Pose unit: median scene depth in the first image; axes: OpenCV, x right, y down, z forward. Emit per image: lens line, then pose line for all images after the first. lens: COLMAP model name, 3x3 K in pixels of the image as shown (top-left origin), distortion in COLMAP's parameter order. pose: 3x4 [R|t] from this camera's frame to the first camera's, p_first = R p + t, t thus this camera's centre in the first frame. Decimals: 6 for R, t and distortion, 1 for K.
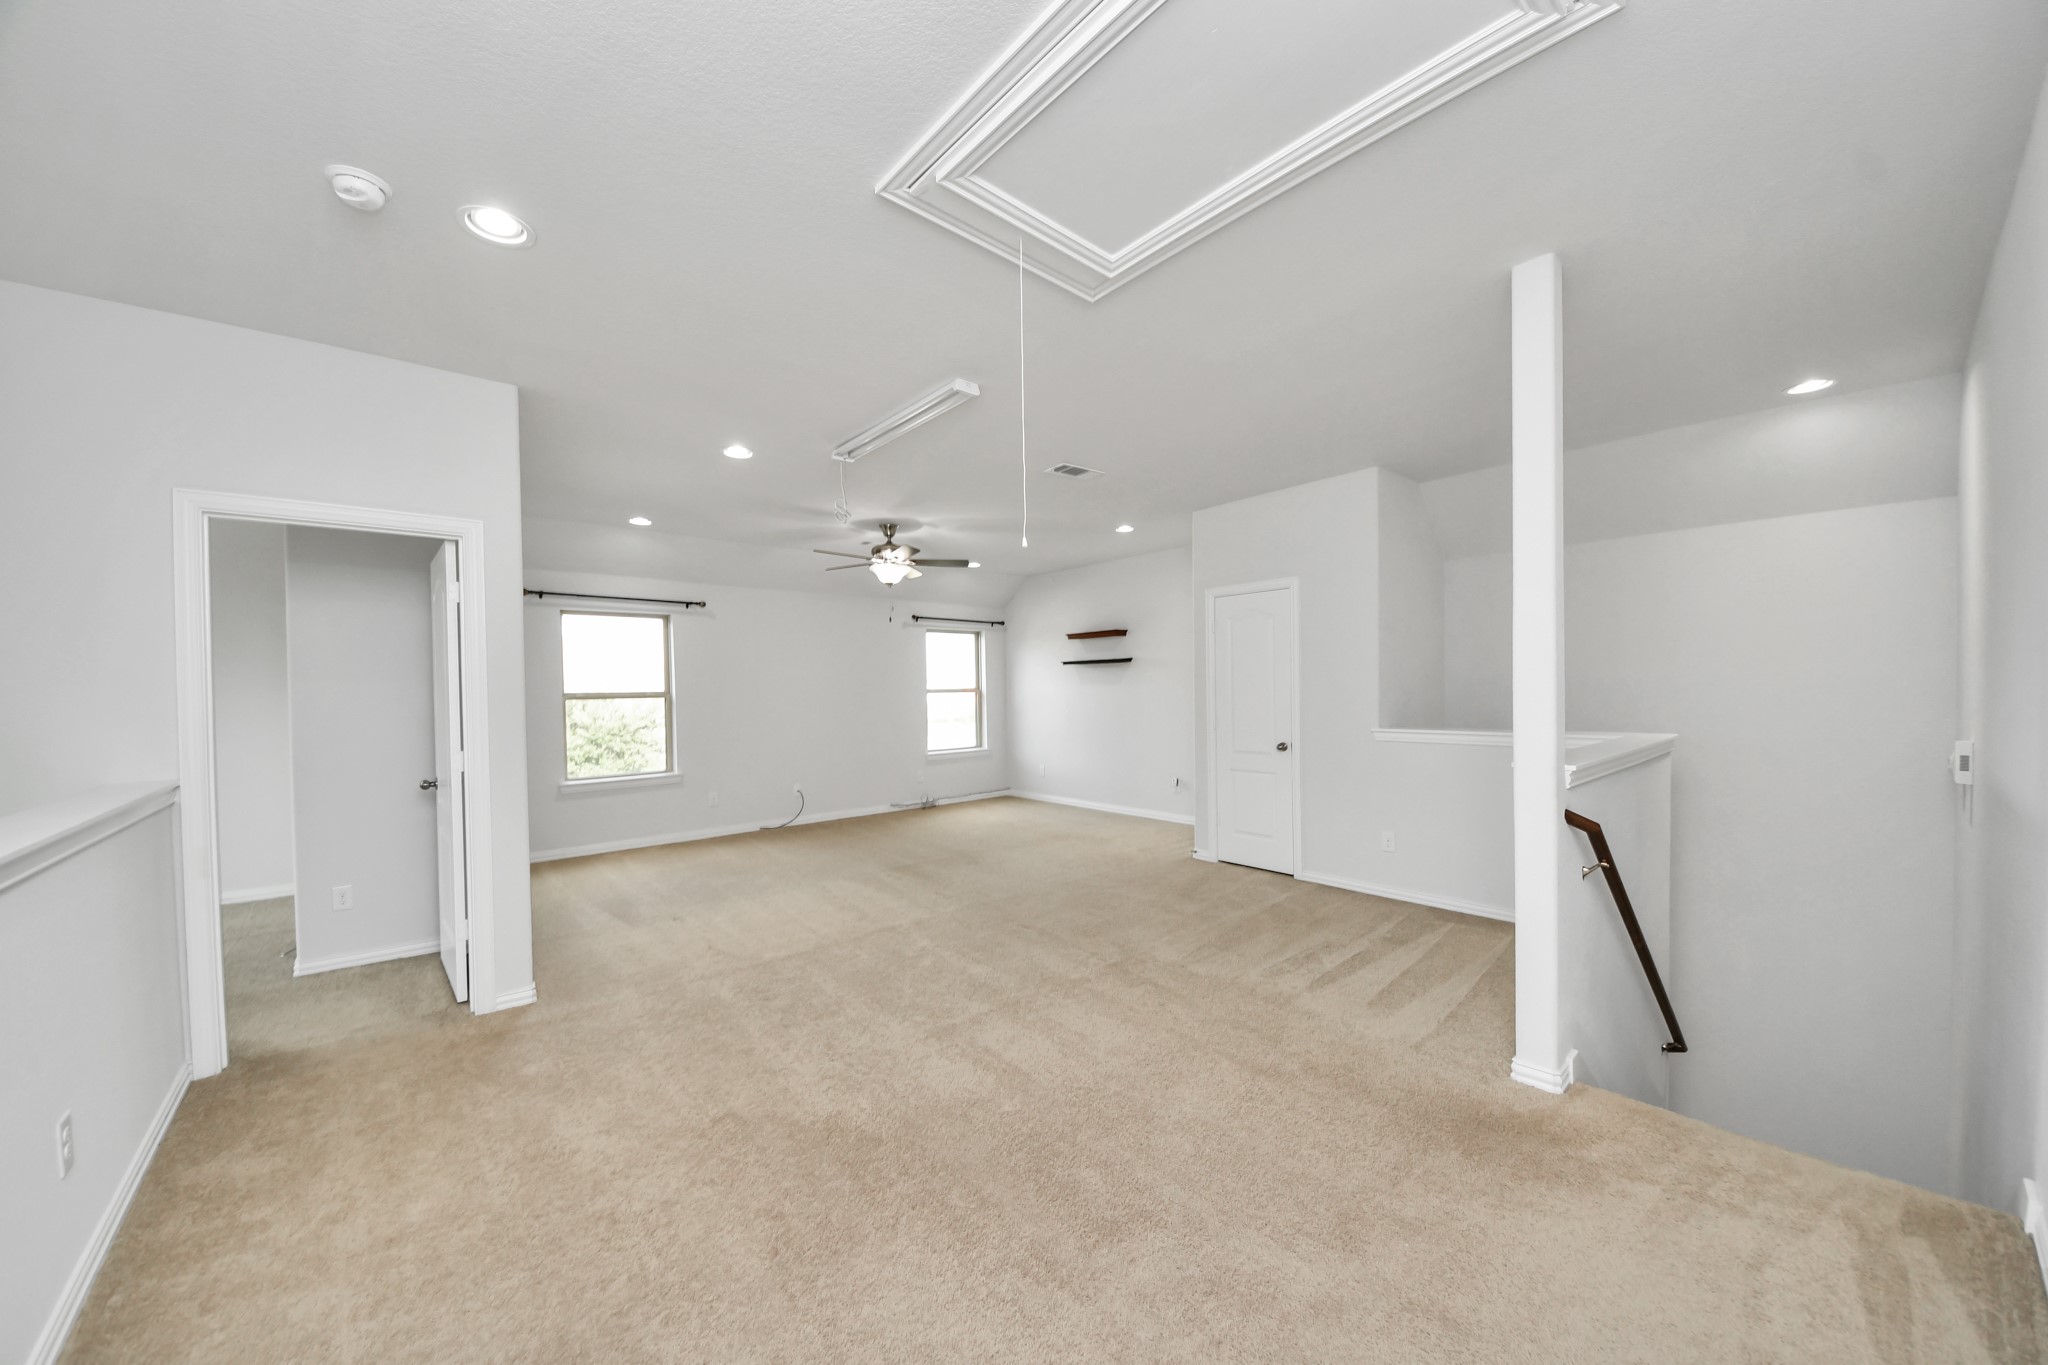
lens RADIAL K [[719.1, 0, 1022.9], [0, 719.1, 692.7], [0, 0, 1]] dist [0.023101, -0.014633]
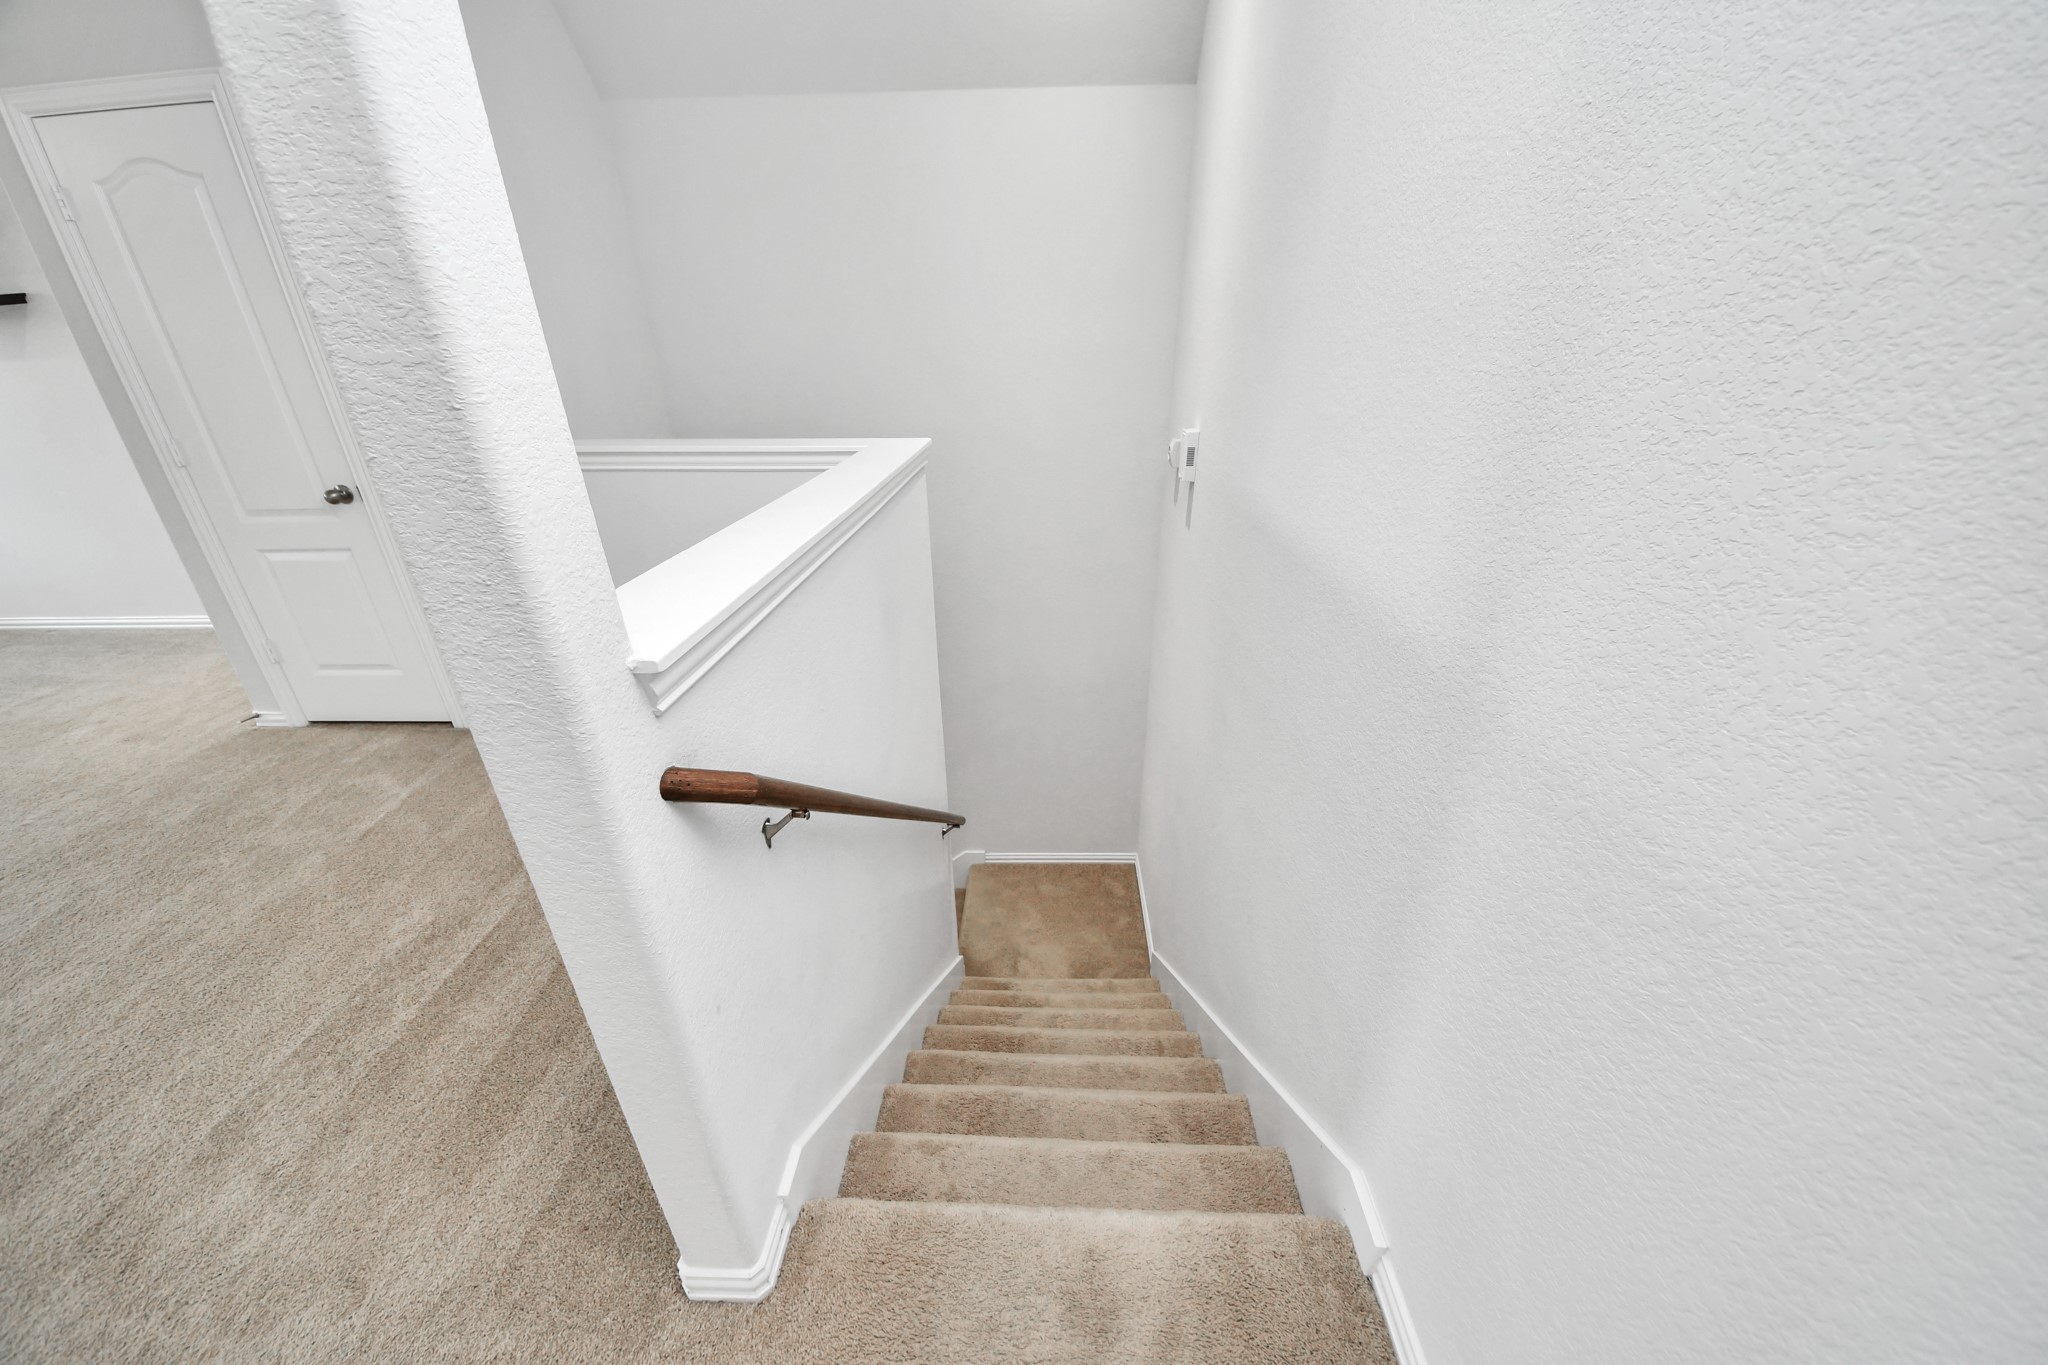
lens RADIAL K [[719.1, 0, 1022.9], [0, 719.1, 692.7], [0, 0, 1]] dist [0.023101, -0.014633]
pose [[0.677140, -0.320843, 0.662224, 0.378185], [0.006544, 0.902530, 0.430578, -0.014951], [-0.735825, -0.287228, 0.613238, 0.394718]]
